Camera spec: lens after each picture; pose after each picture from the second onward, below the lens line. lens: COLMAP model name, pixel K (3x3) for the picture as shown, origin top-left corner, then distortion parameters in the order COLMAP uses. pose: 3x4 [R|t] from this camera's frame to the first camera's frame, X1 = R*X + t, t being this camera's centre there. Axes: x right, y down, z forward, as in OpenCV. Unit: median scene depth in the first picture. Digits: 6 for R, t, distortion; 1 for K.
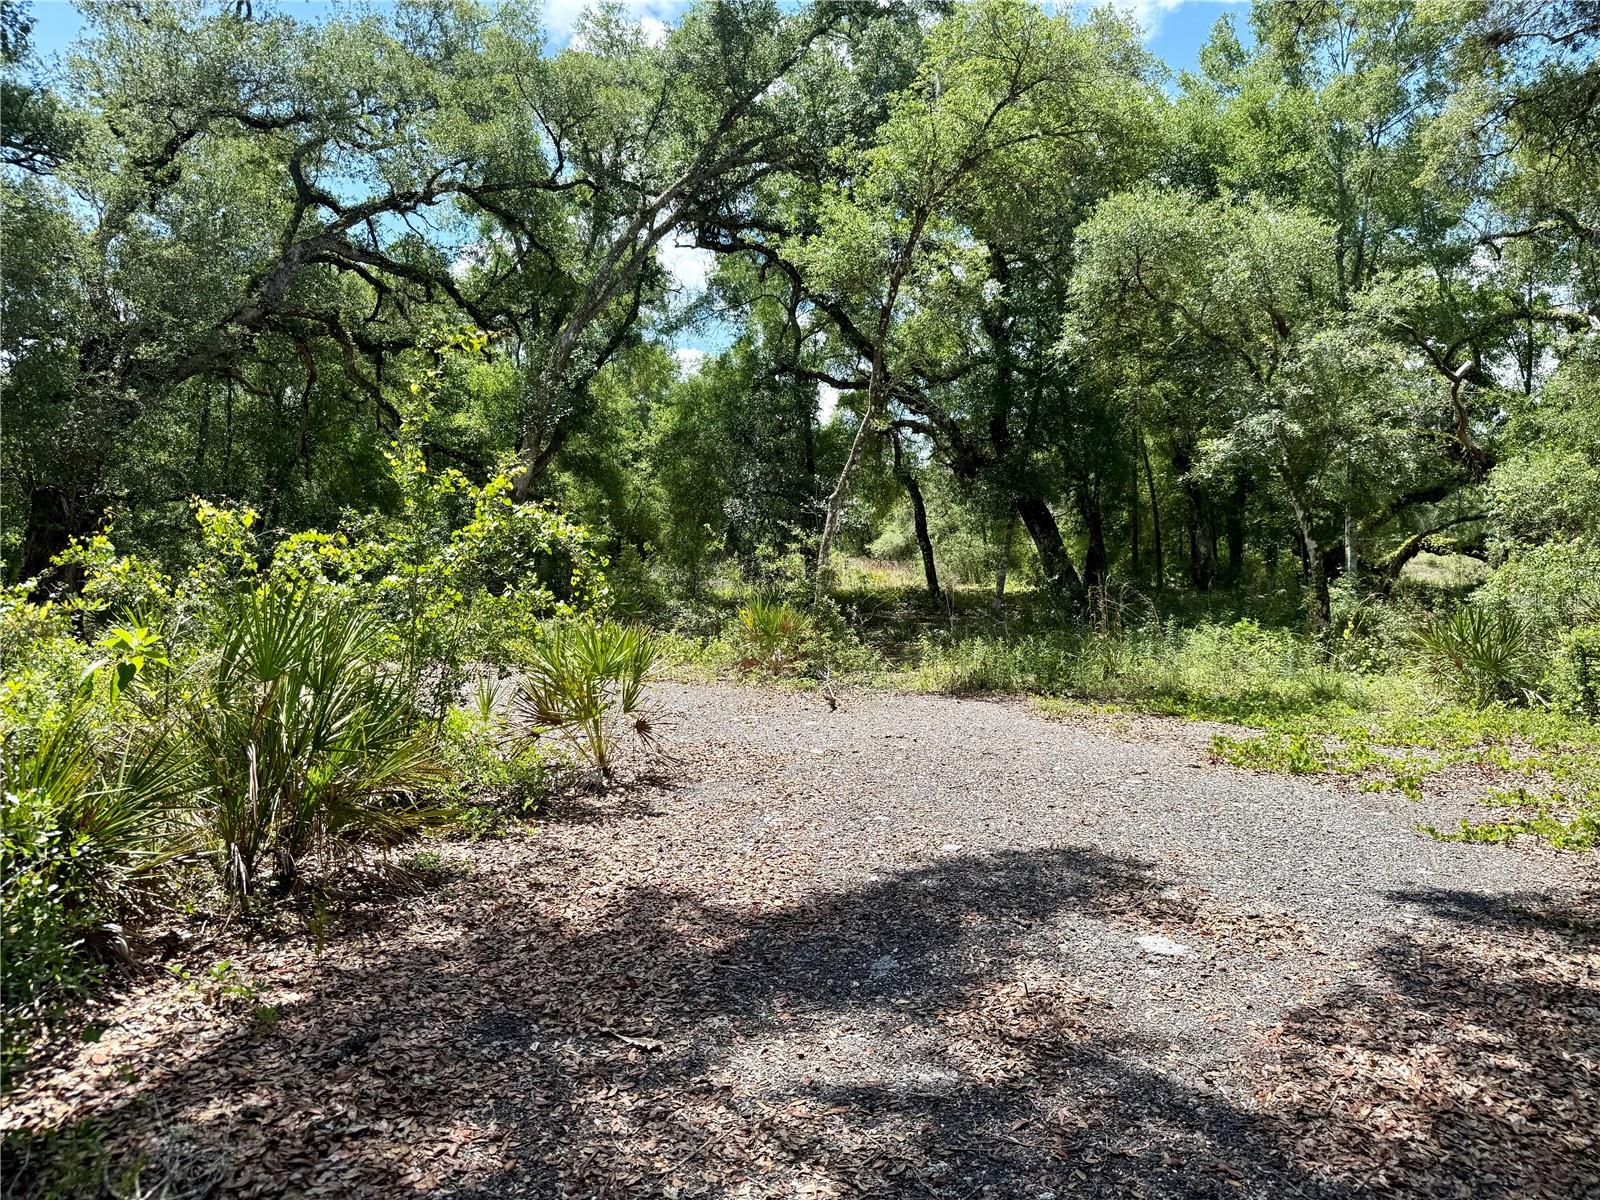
lens RADIAL K [[1135.9, 0, 800.1], [0, 1135.9, 601.6], [0, 0, 1]] dist [0.038548, -0.034667]
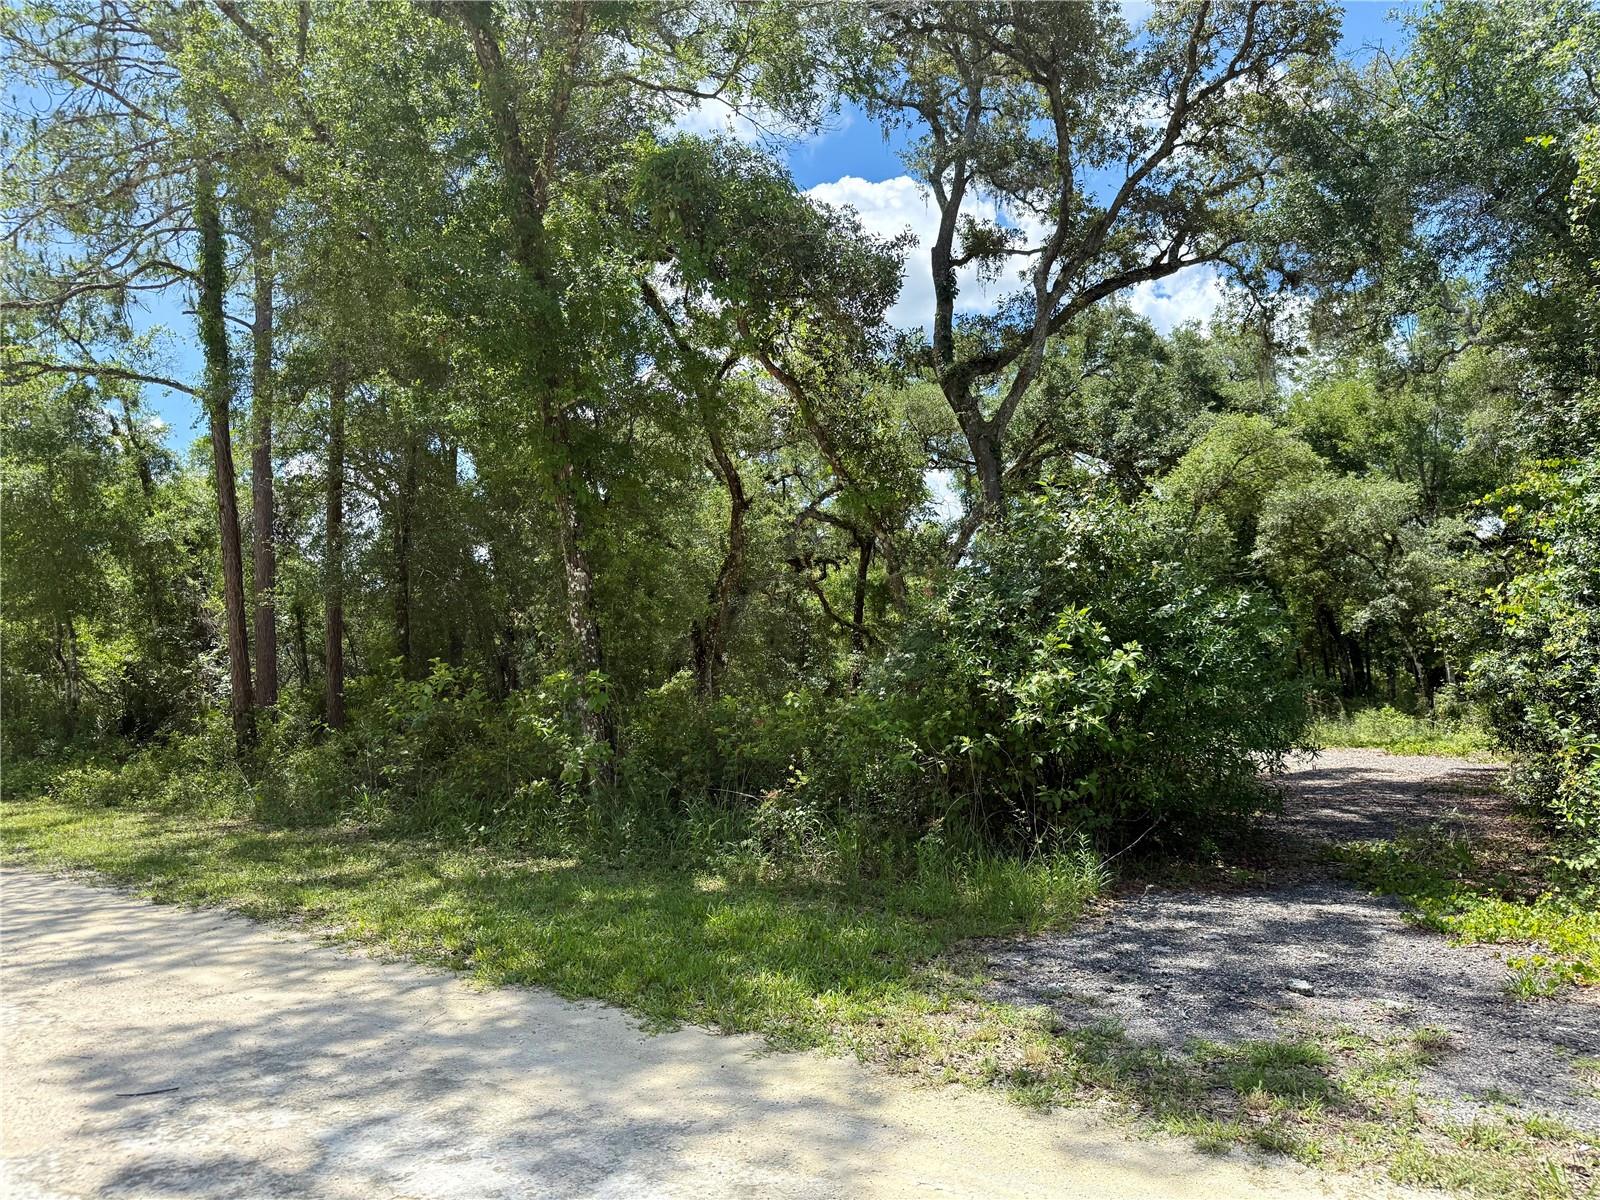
lens RADIAL K [[1135.9, 0, 814.0], [0, 1135.9, 591.9], [0, 0, 1]] dist [0.038548, -0.034667]
pose [[0.997154, -0.038791, -0.064644, -0.322263], [0.030389, 0.991535, -0.126236, 0.027489], [0.068994, 0.123913, 0.989892, -0.730991]]
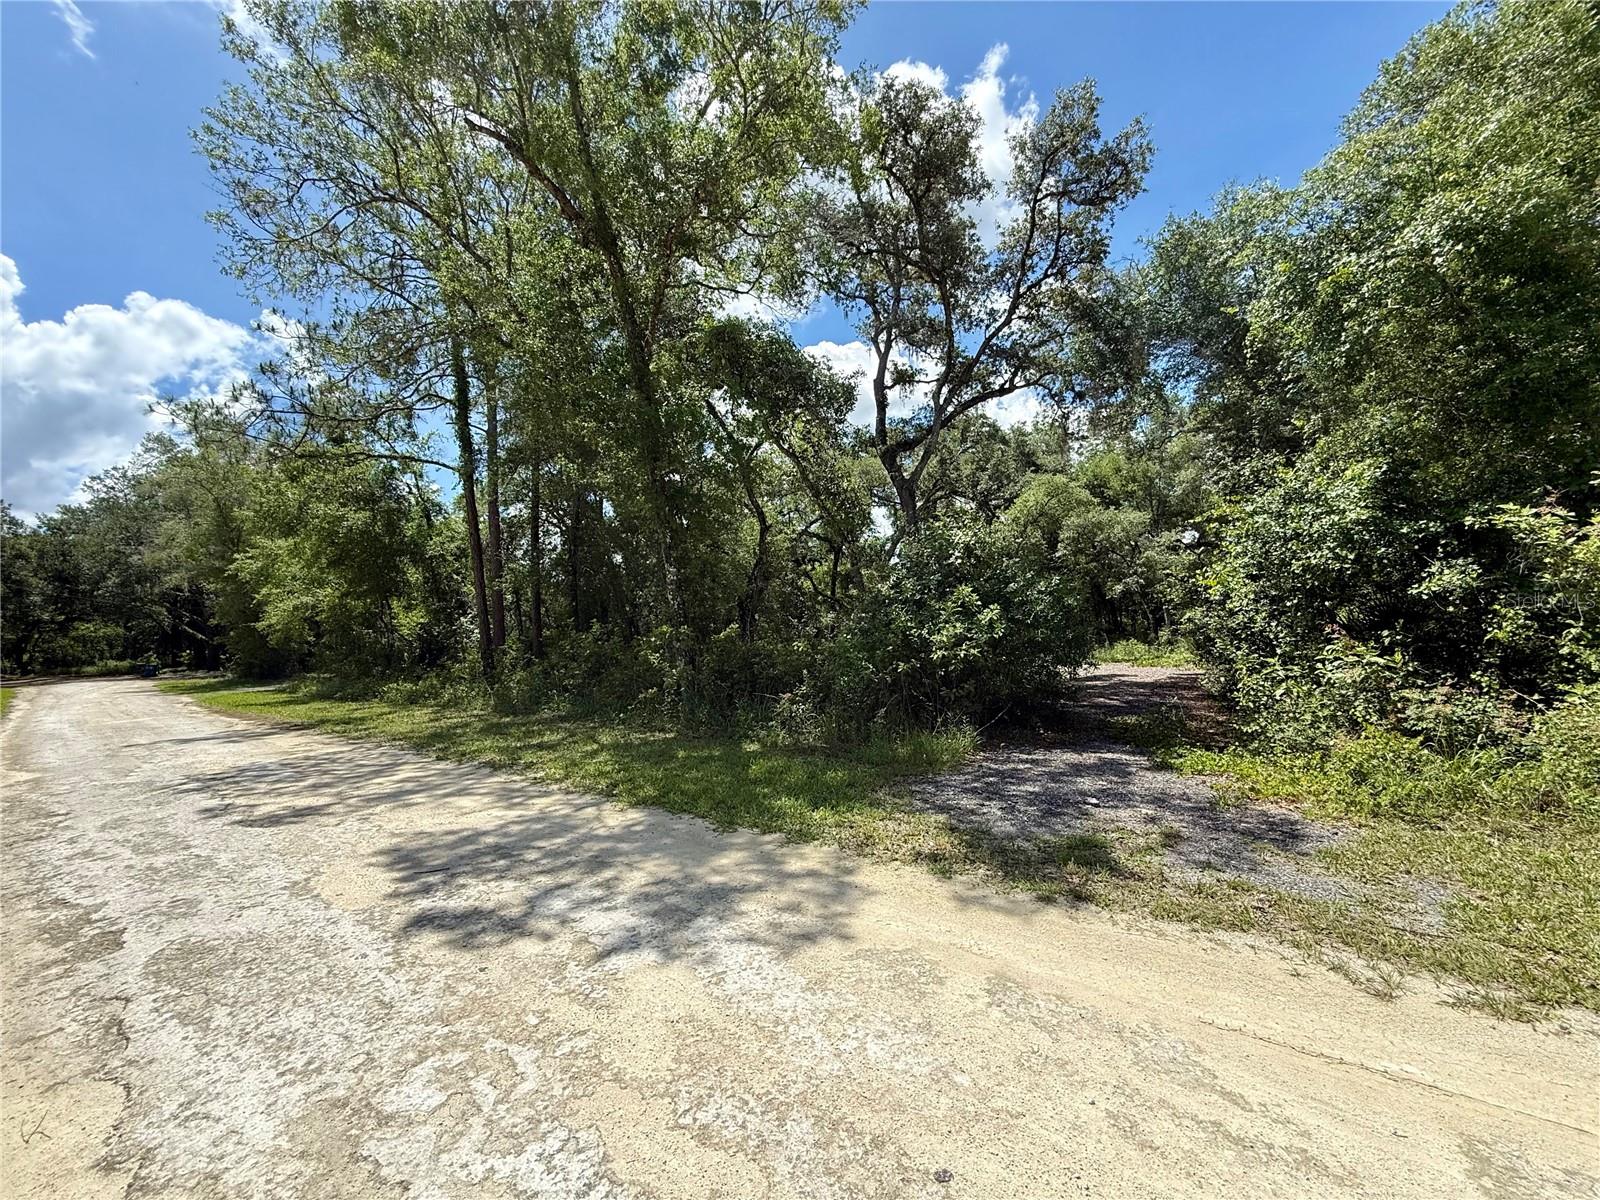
lens RADIAL K [[645.3, 0, 805.3], [0, 645.3, 596.2], [0, 0, 1]] dist [-0.000447, 0.000490]
pose [[0.996401, -0.049172, -0.069050, -0.323359], [0.042212, 0.994204, -0.098873, 0.026775], [0.073512, 0.095602, 0.992702, -0.726036]]
